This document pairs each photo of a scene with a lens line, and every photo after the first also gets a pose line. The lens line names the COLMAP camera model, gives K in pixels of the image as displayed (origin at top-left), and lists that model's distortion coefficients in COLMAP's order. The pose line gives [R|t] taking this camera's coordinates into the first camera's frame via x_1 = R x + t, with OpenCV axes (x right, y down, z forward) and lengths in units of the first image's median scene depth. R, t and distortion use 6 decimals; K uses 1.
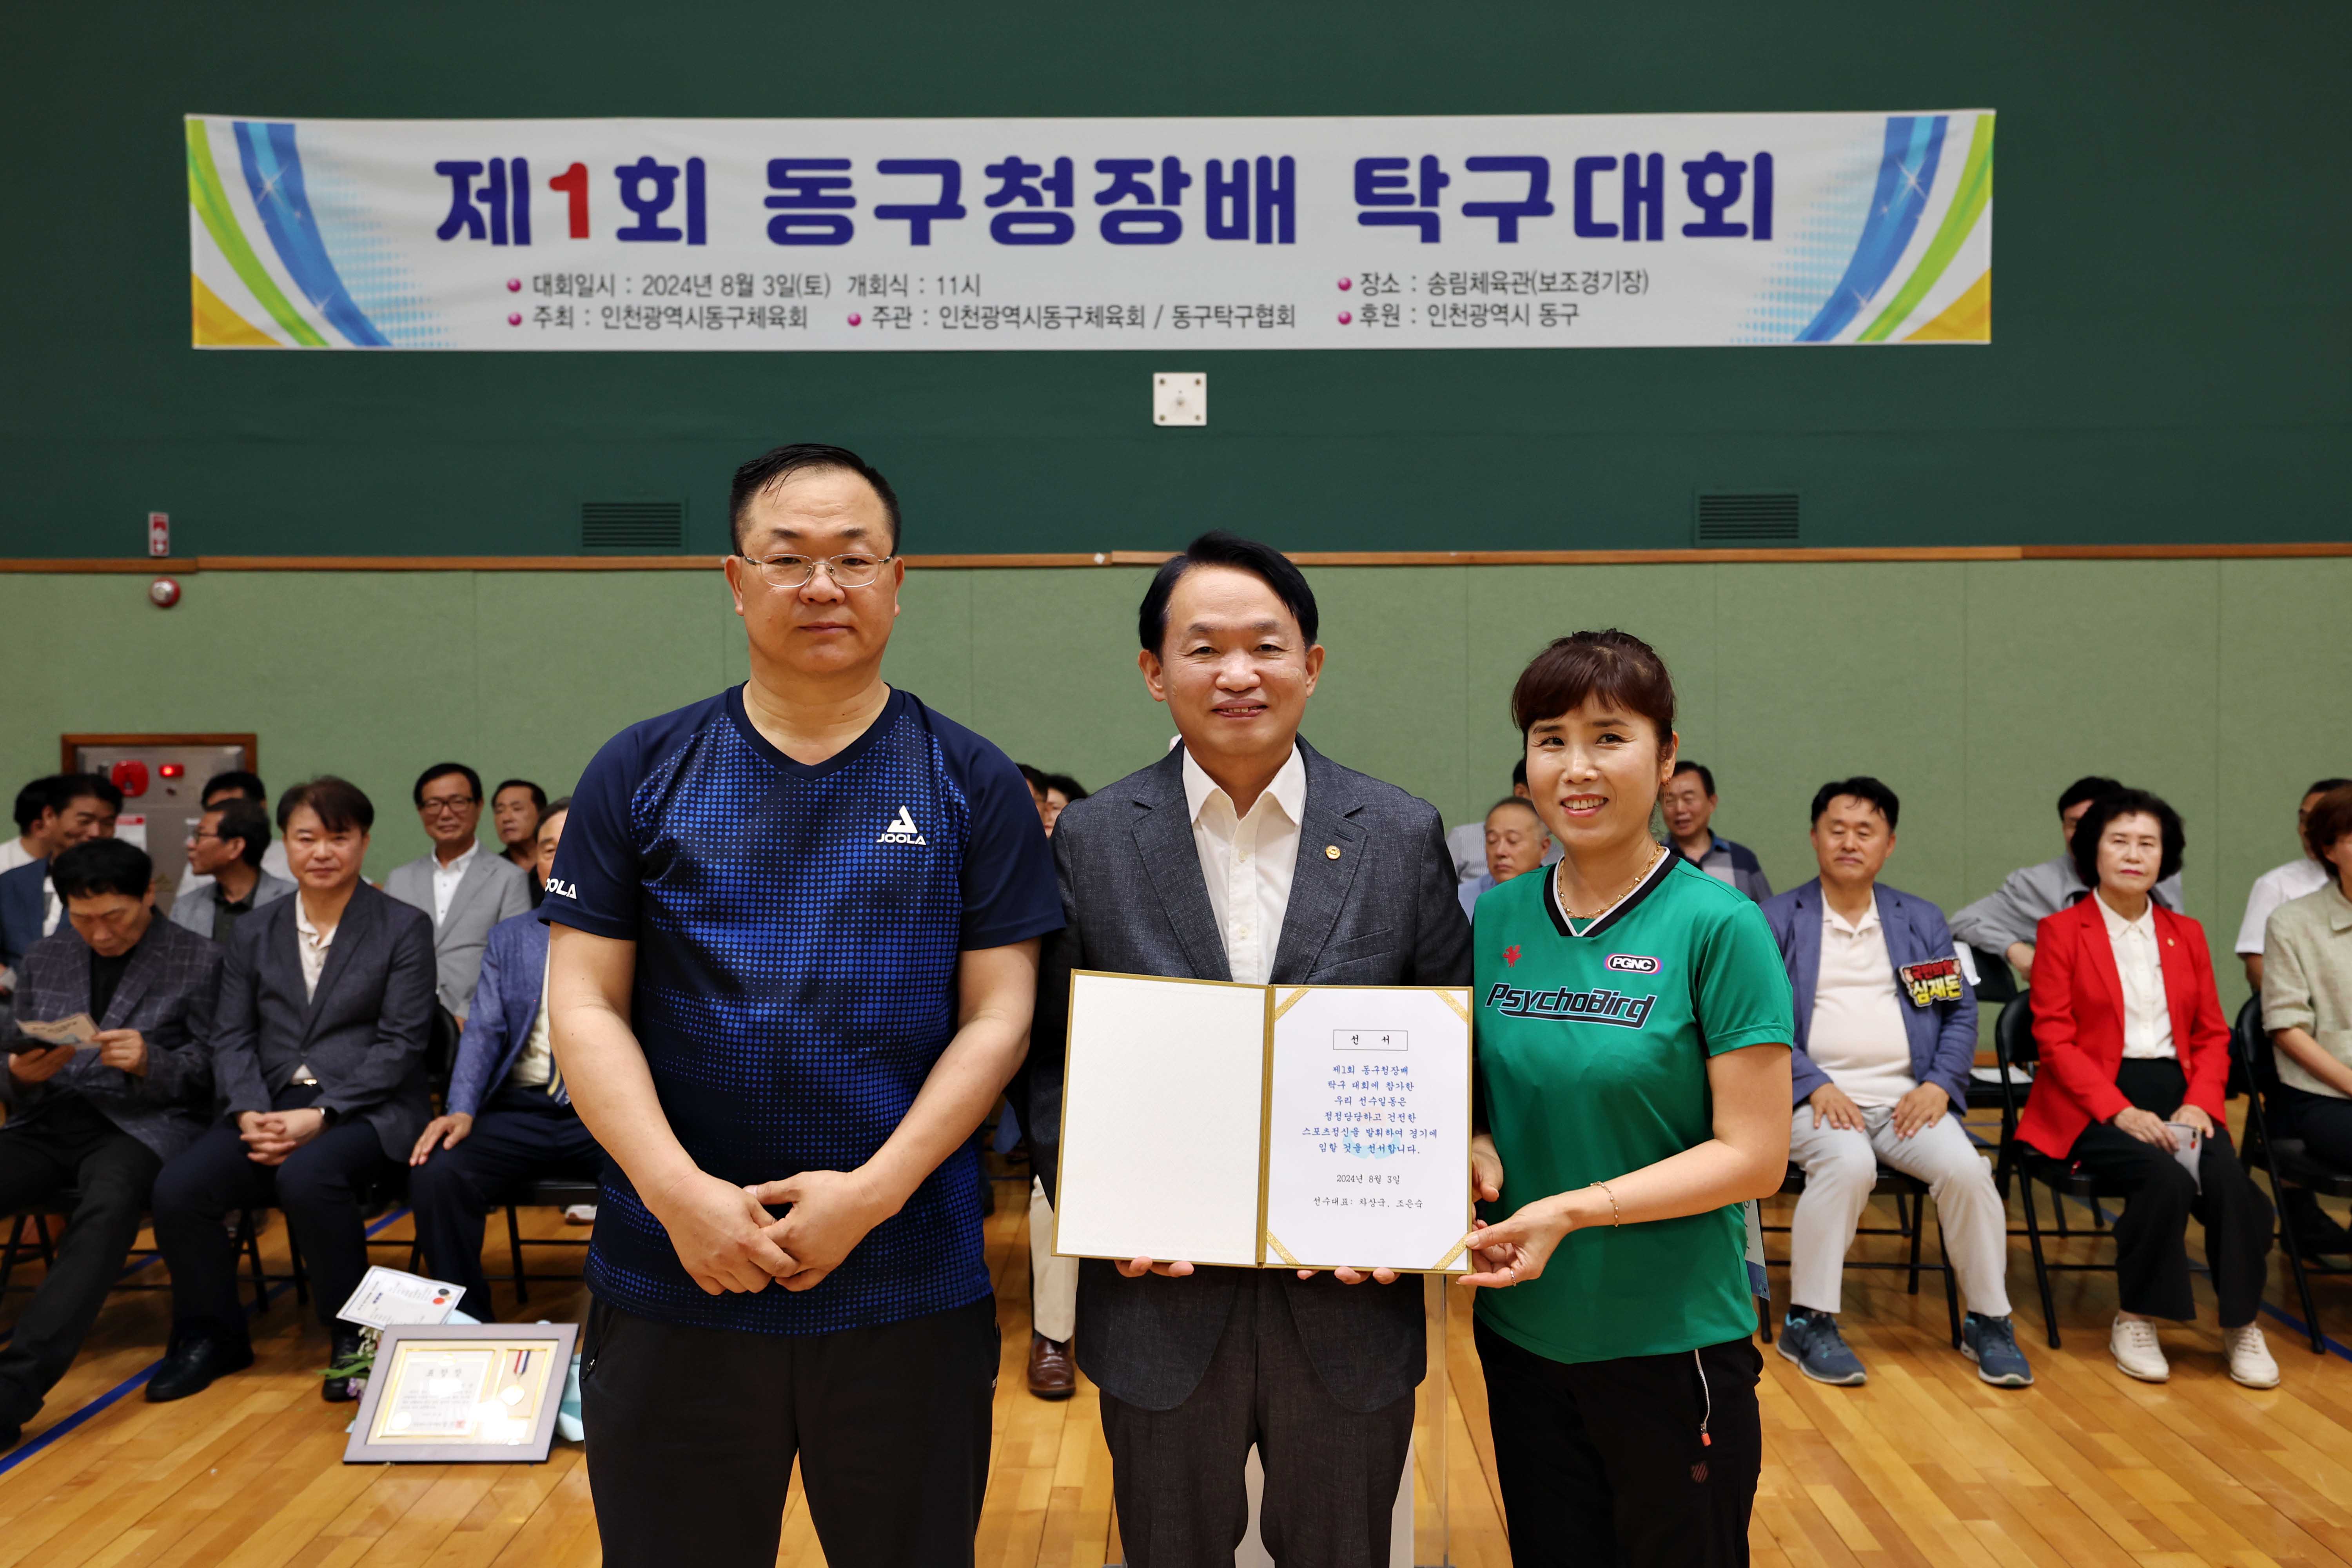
lens RADIAL K [[1936.0, 0, 1188.8], [0, 1936.0, 742.9], [0, 0, 1]] dist [0.009999, 0.059035]
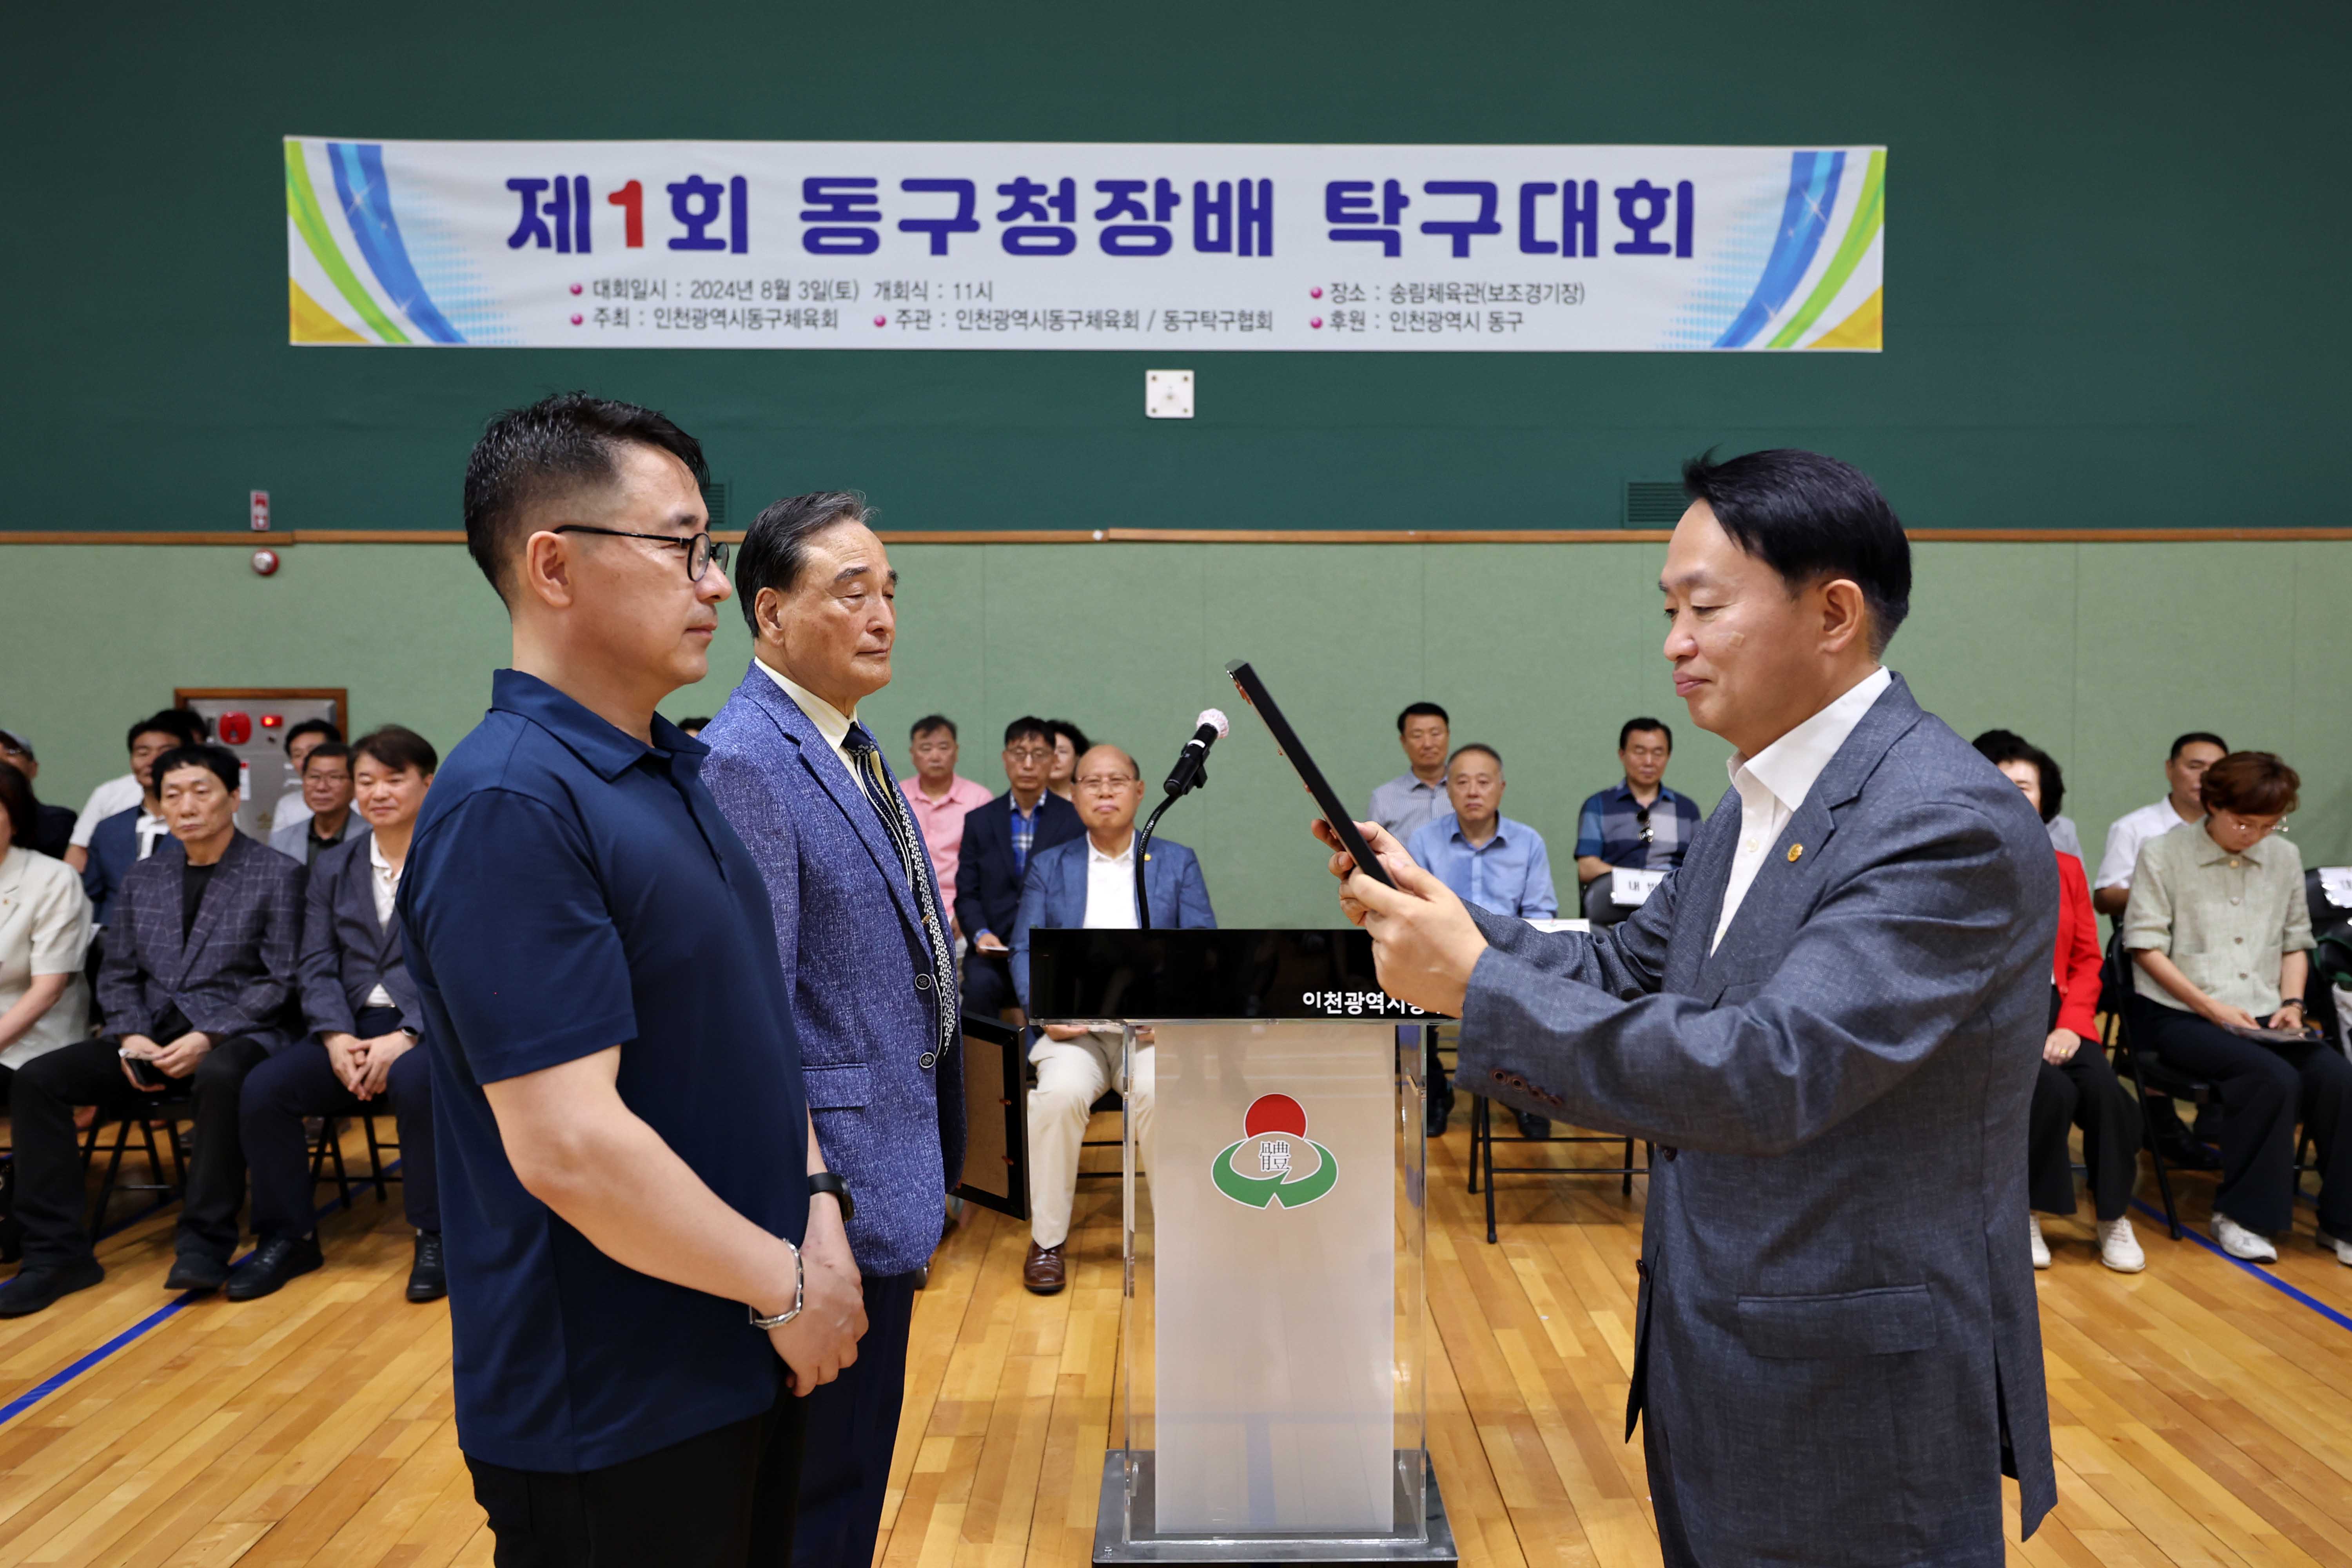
lens RADIAL K [[1670.2, 0, 1200.0], [0, 1670.2, 718.9], [0, 0, 1]] dist [-0.011864, 0.035107]
pose [[0.999823, 0.003388, 0.018494, -0.004353], [-0.003583, 0.999938, 0.010513, 0.001010], [-0.018458, -0.010578, 0.999774, 0.028266]]
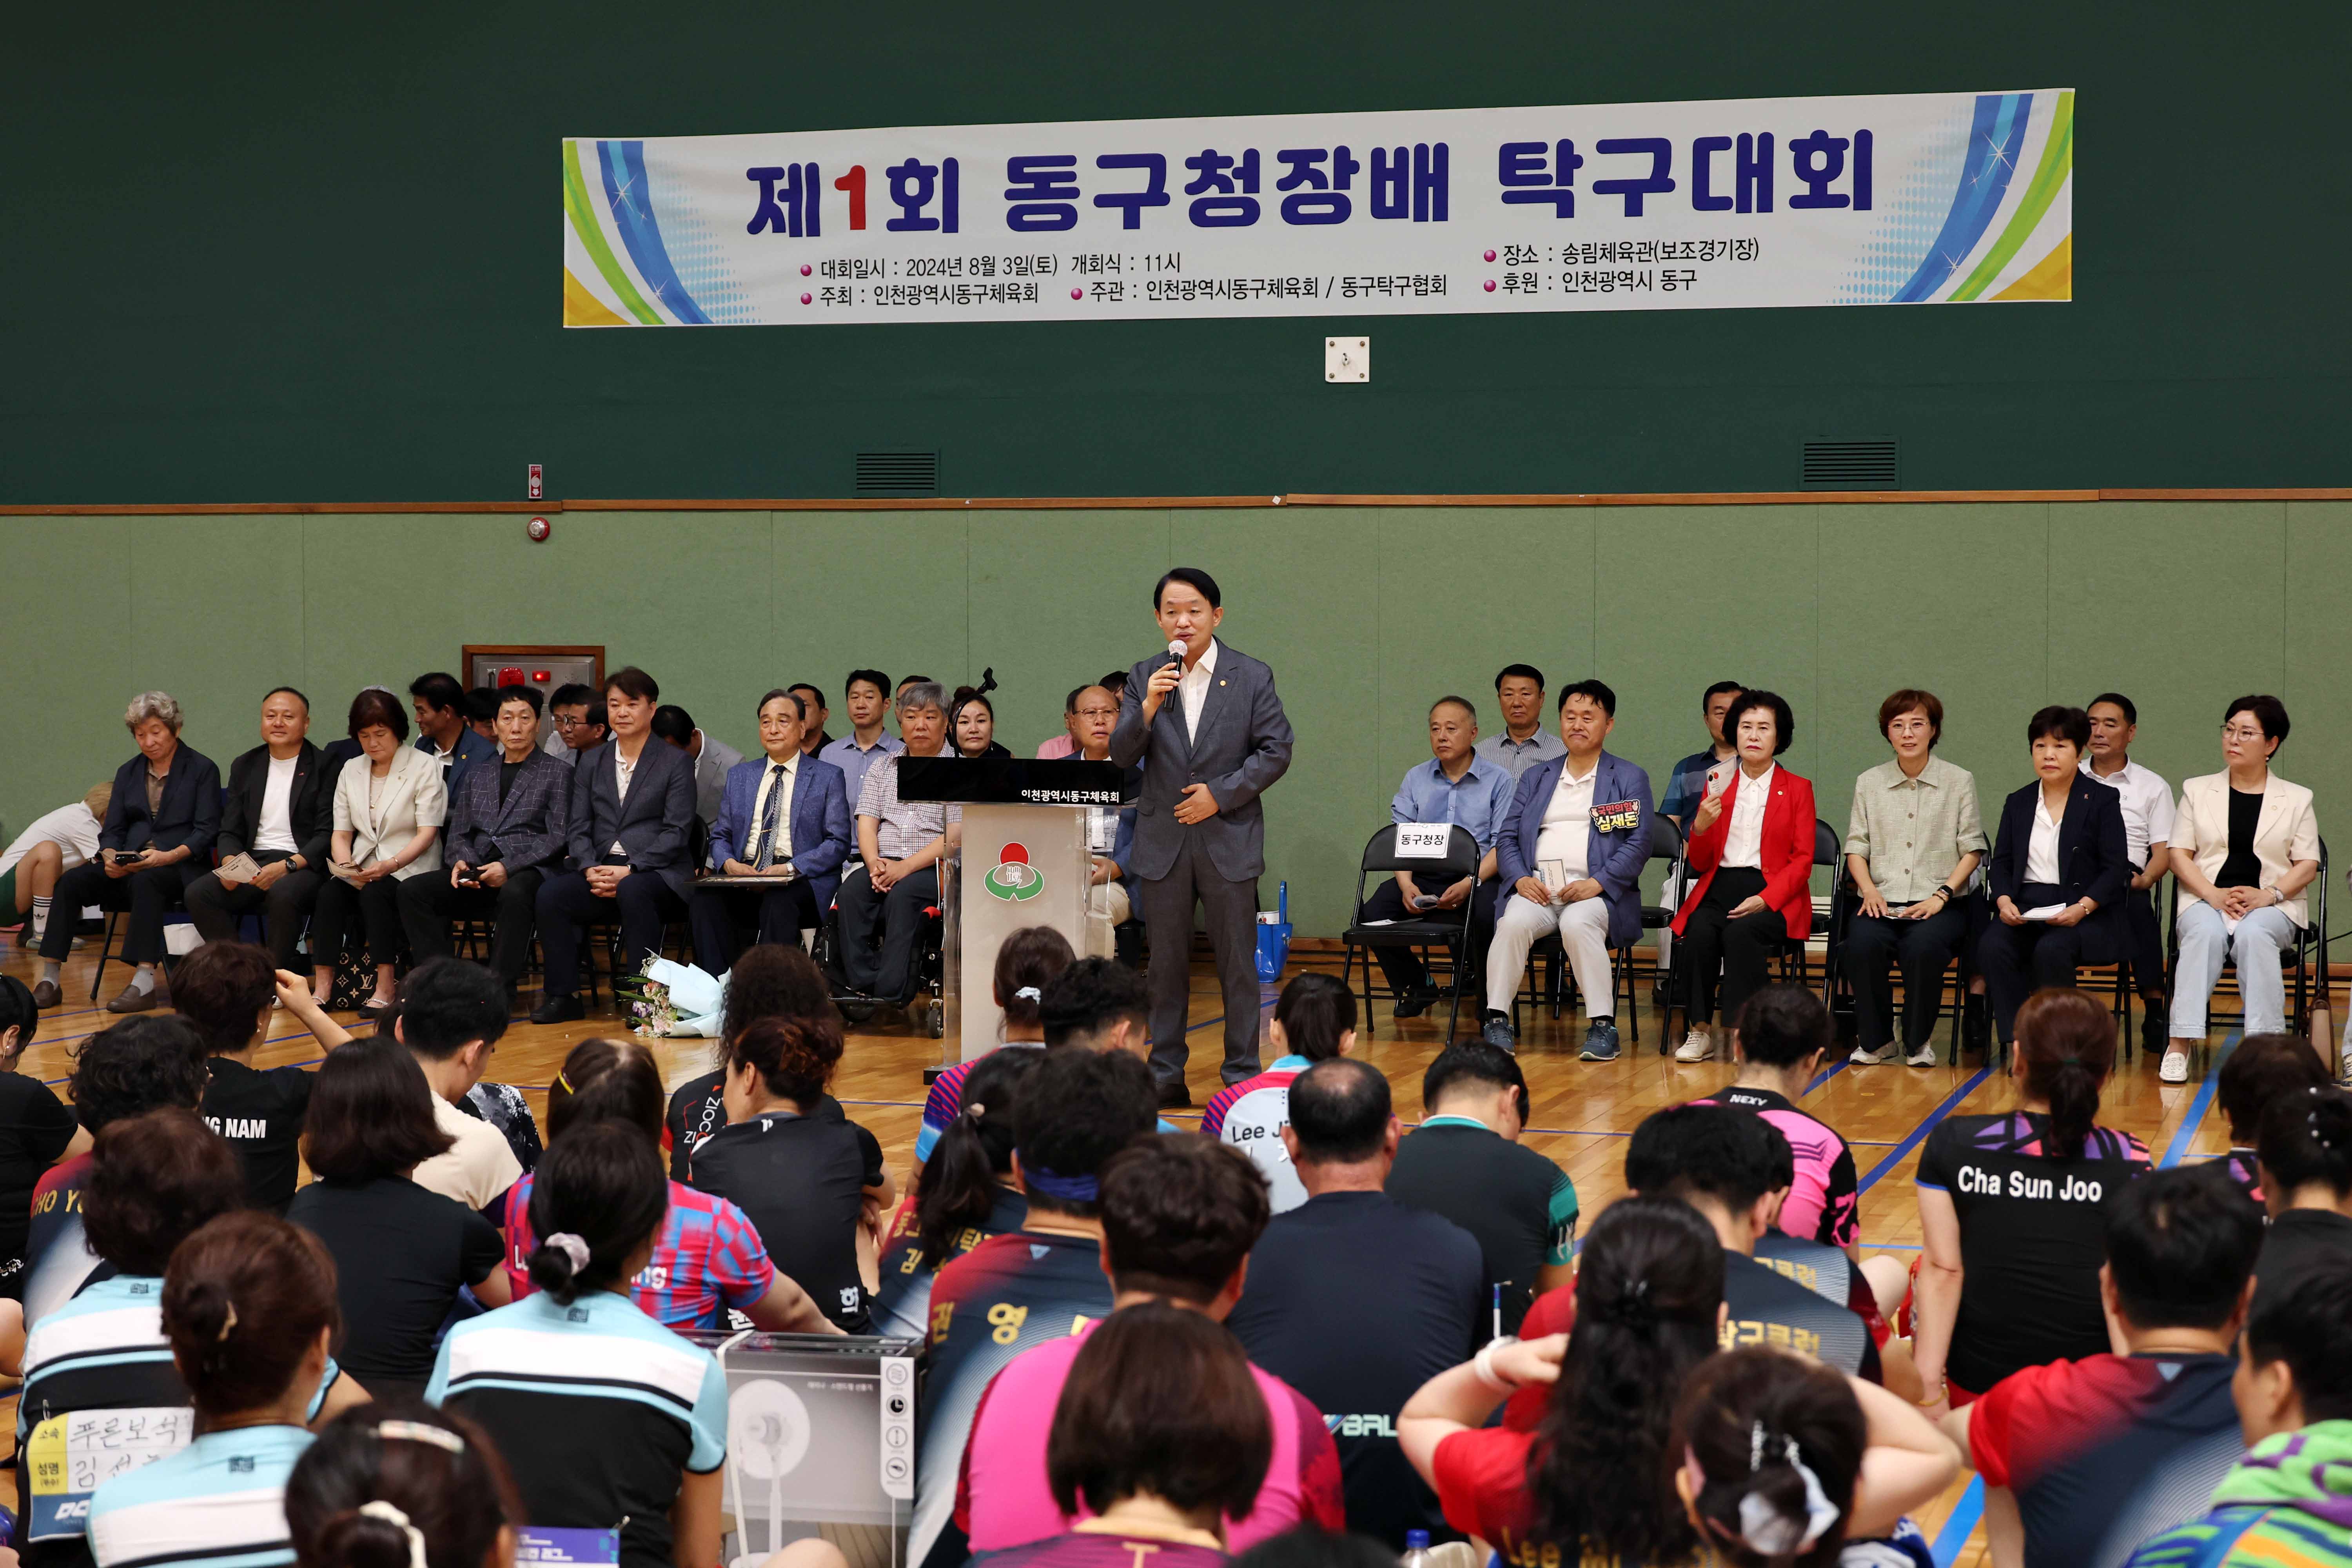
lens RADIAL K [[3781.6, 0, 1291.8], [0, 3781.6, 733.0], [0, 0, 1]] dist [-0.005672, -0.114959]
pose [[0.961528, 0.016853, -0.274188, 0.575416], [-0.014915, 0.999847, 0.009153, 0.021279], [0.274300, -0.004711, 0.961633, -1.139362]]
